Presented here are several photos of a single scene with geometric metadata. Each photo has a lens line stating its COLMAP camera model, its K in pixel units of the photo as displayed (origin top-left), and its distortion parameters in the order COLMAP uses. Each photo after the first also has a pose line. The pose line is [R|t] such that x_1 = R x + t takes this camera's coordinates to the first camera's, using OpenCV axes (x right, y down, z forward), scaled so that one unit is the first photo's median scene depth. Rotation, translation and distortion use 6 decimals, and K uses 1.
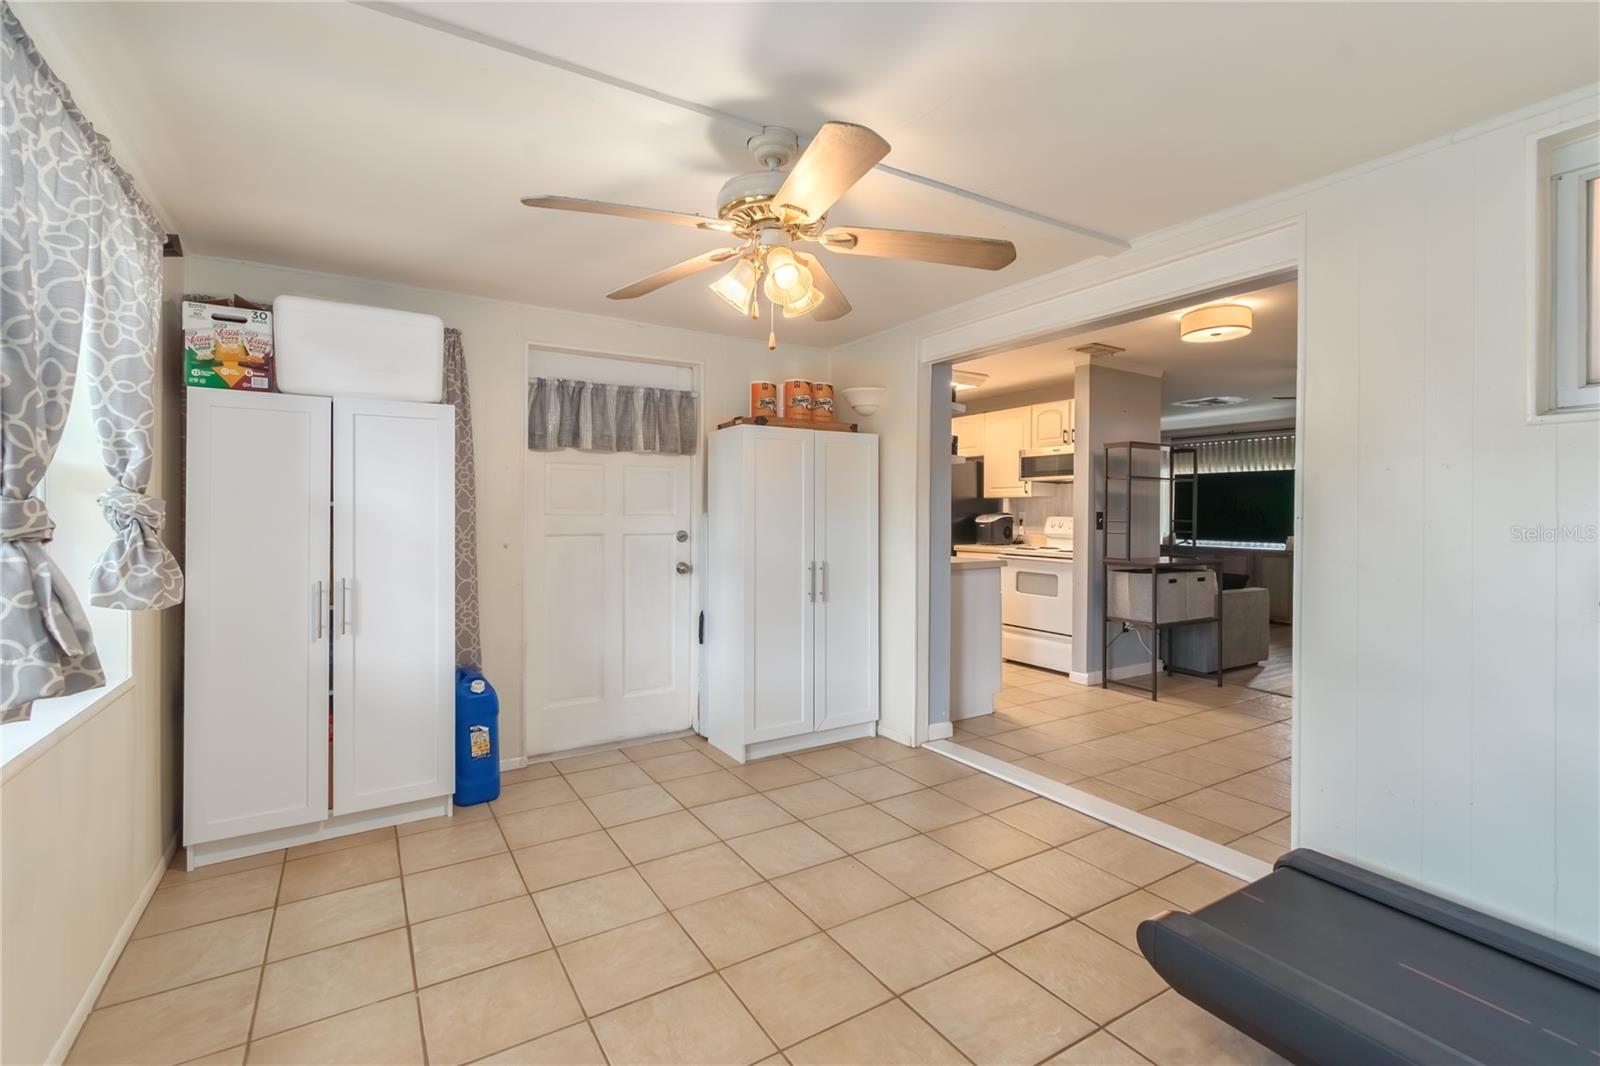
lens RADIAL K [[726.2, 0, 809.8], [0, 726.2, 517.3], [0, 0, 1]] dist [0.004298, -0.001552]
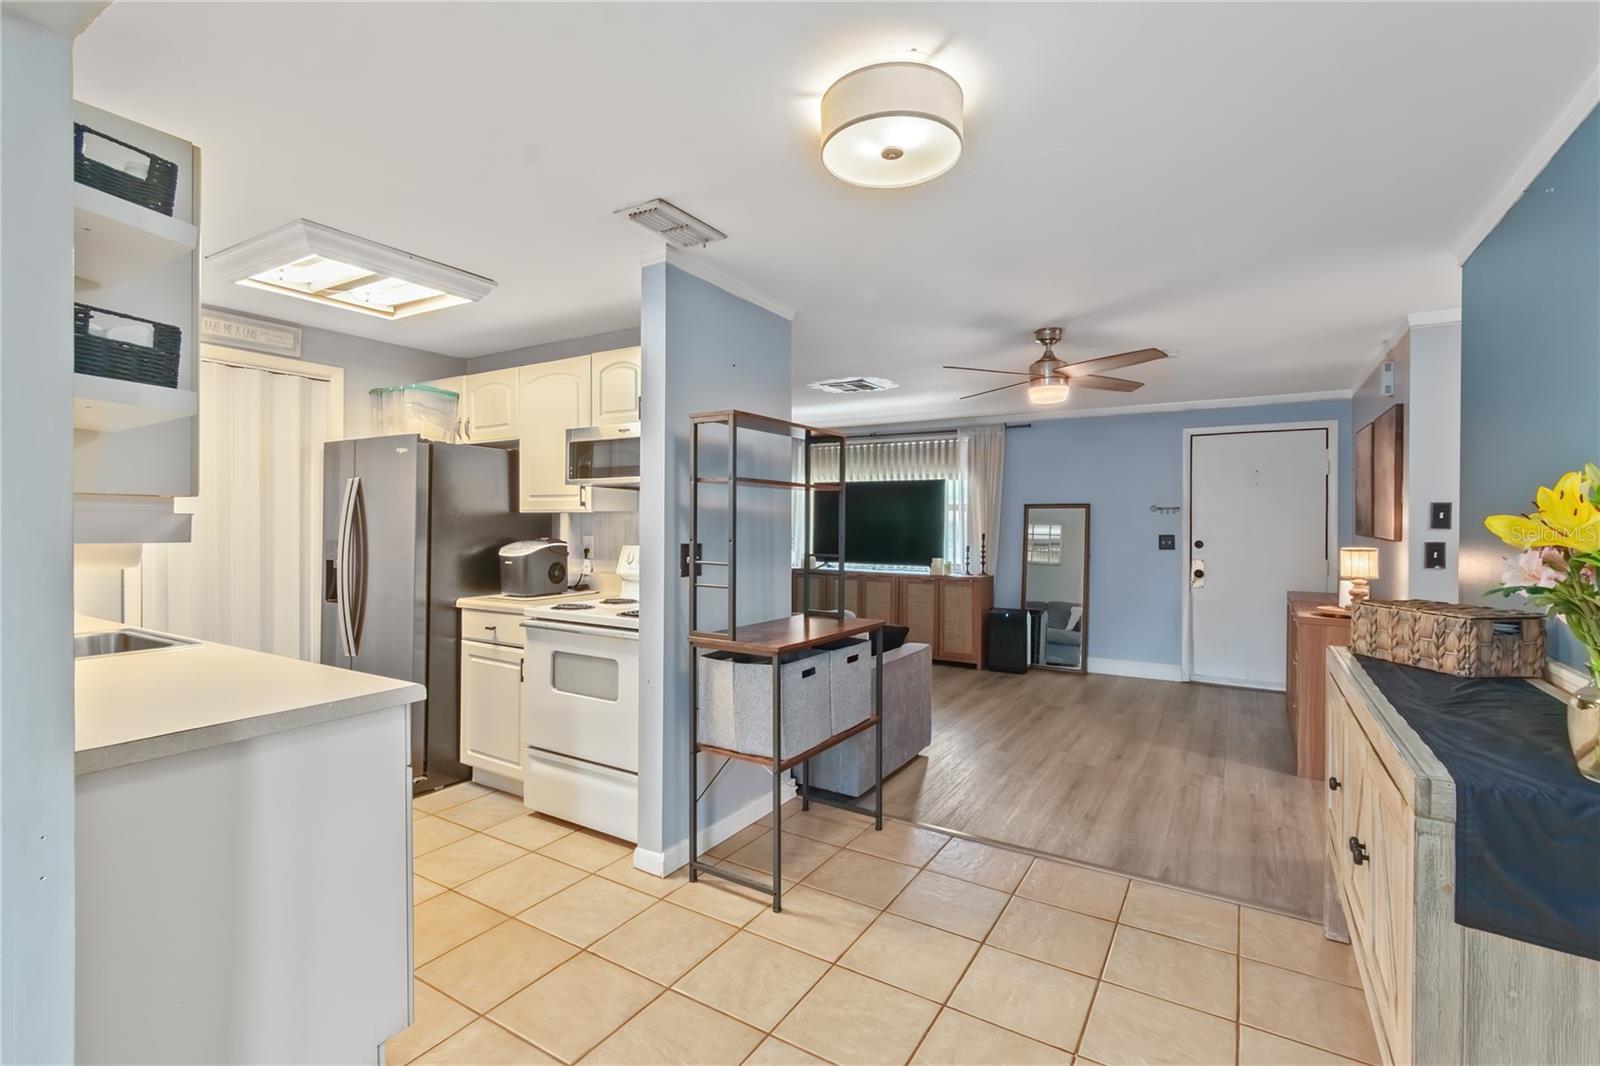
lens RADIAL K [[726.2, 0, 814.7], [0, 726.2, 526.1], [0, 0, 1]] dist [0.004298, -0.001552]
pose [[0.894164, -0.003268, 0.447727, 0.225441], [0.002540, 0.999994, 0.002226, -0.019740], [-0.447732, -0.000854, 0.894167, 0.443005]]
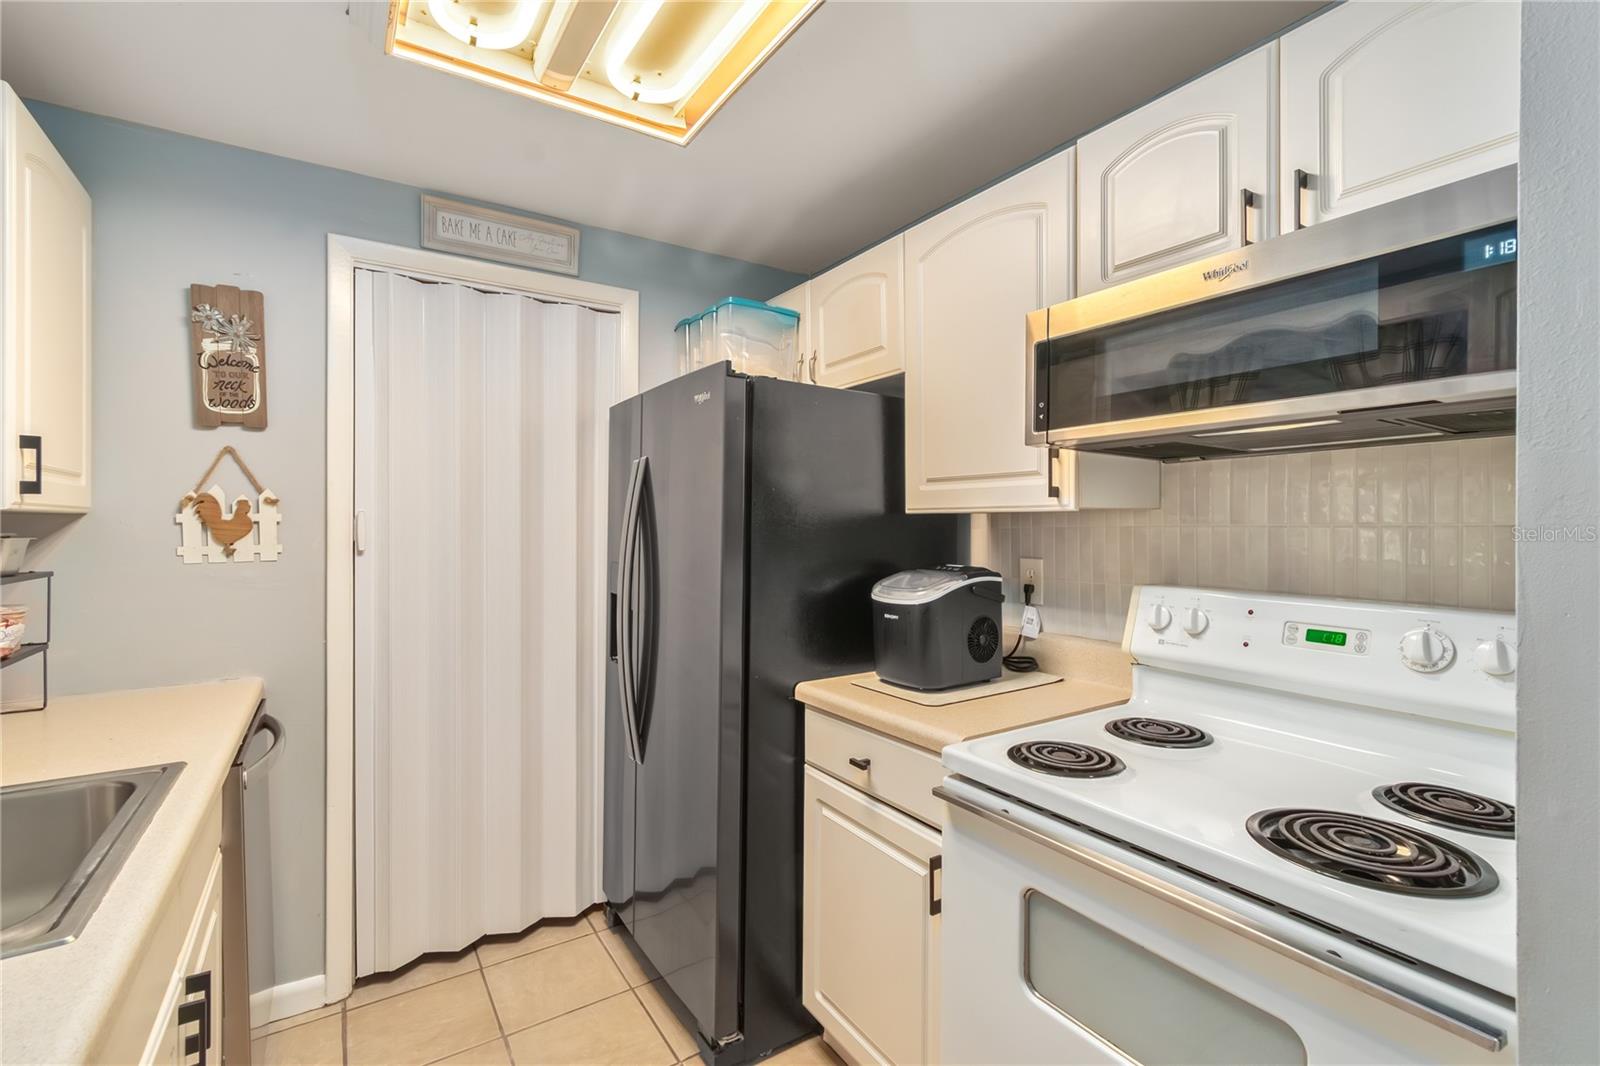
lens RADIAL K [[726.2, 0, 813.8], [0, 726.2, 523.0], [0, 0, 1]] dist [0.004298, -0.001552]
pose [[0.999718, -0.005608, 0.023076, 0.230820], [0.005778, 0.999957, -0.007277, -0.024891], [-0.023034, 0.007408, 0.999707, 0.830156]]
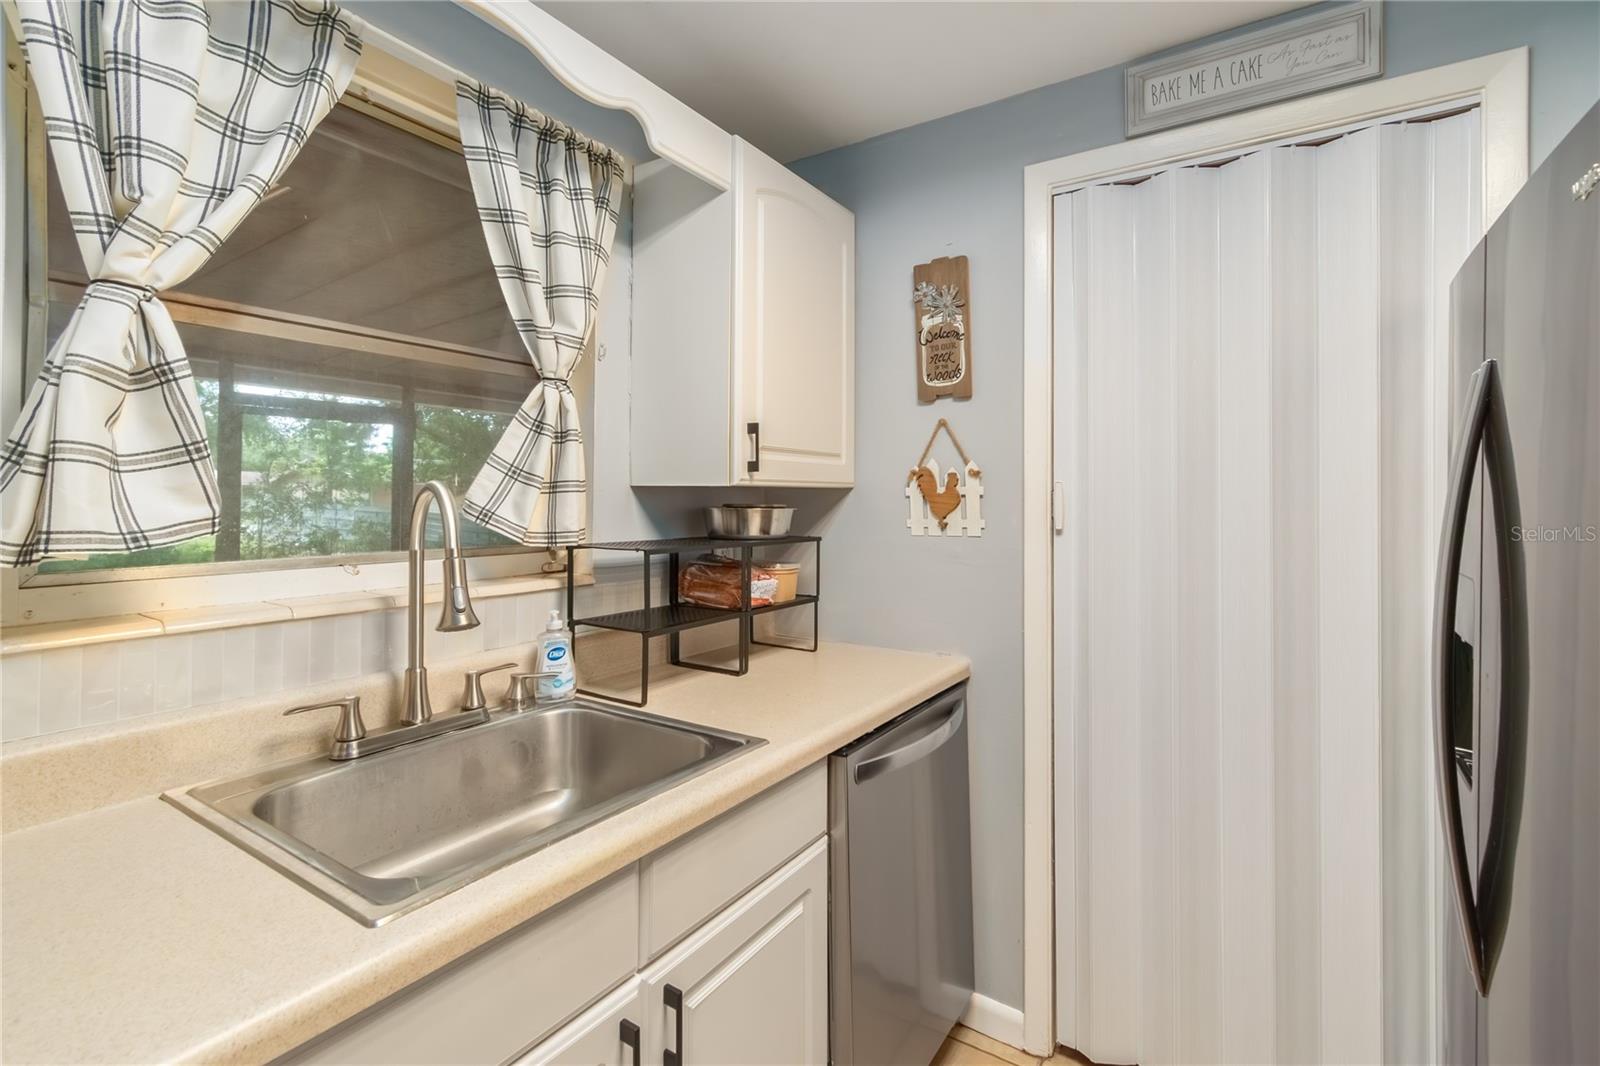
lens RADIAL K [[726.2, 0, 809.8], [0, 726.2, 488.1], [0, 0, 1]] dist [0.004298, -0.001552]
pose [[0.421993, -0.014212, -0.906488, 0.245429], [-0.005418, 0.999820, -0.018197, -0.026281], [0.906583, 0.012591, 0.421840, 0.980263]]
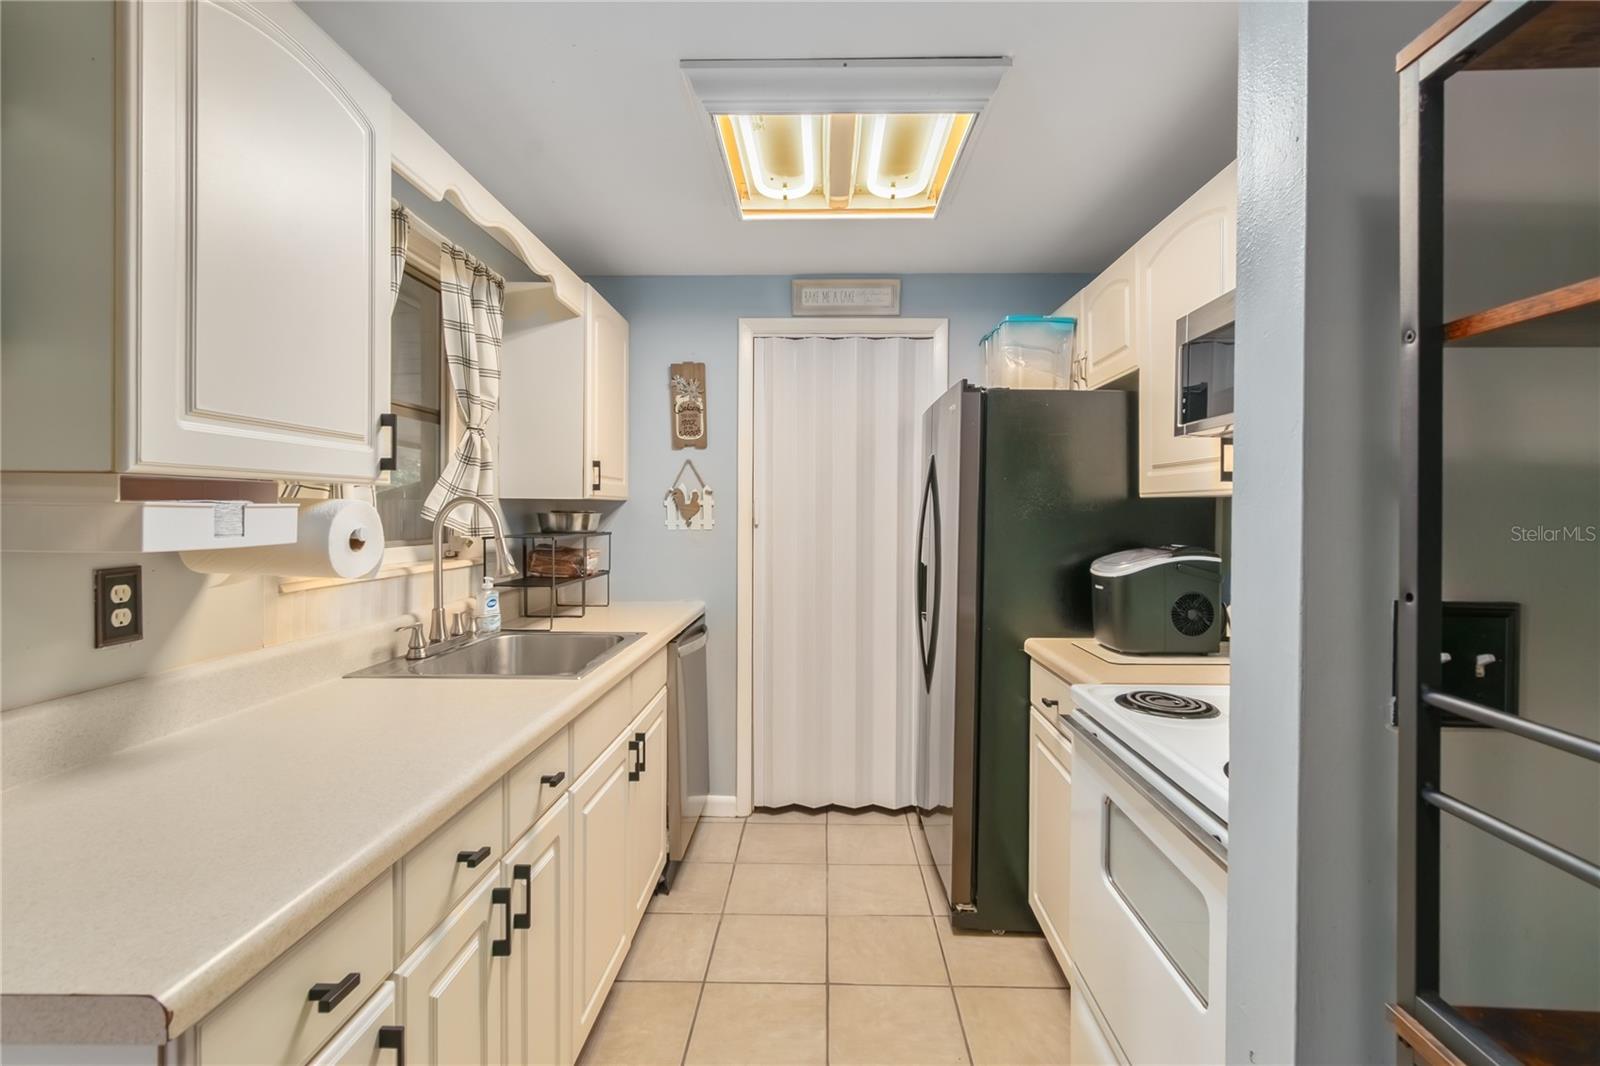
lens RADIAL K [[726.2, 0, 804.4], [0, 726.2, 513.4], [0, 0, 1]] dist [0.004298, -0.001552]
pose [[0.832798, 0.000409, -0.553577, 0.350128], [-0.002284, 0.999994, -0.002698, -0.021909], [0.553573, 0.003511, 0.832793, 0.760117]]
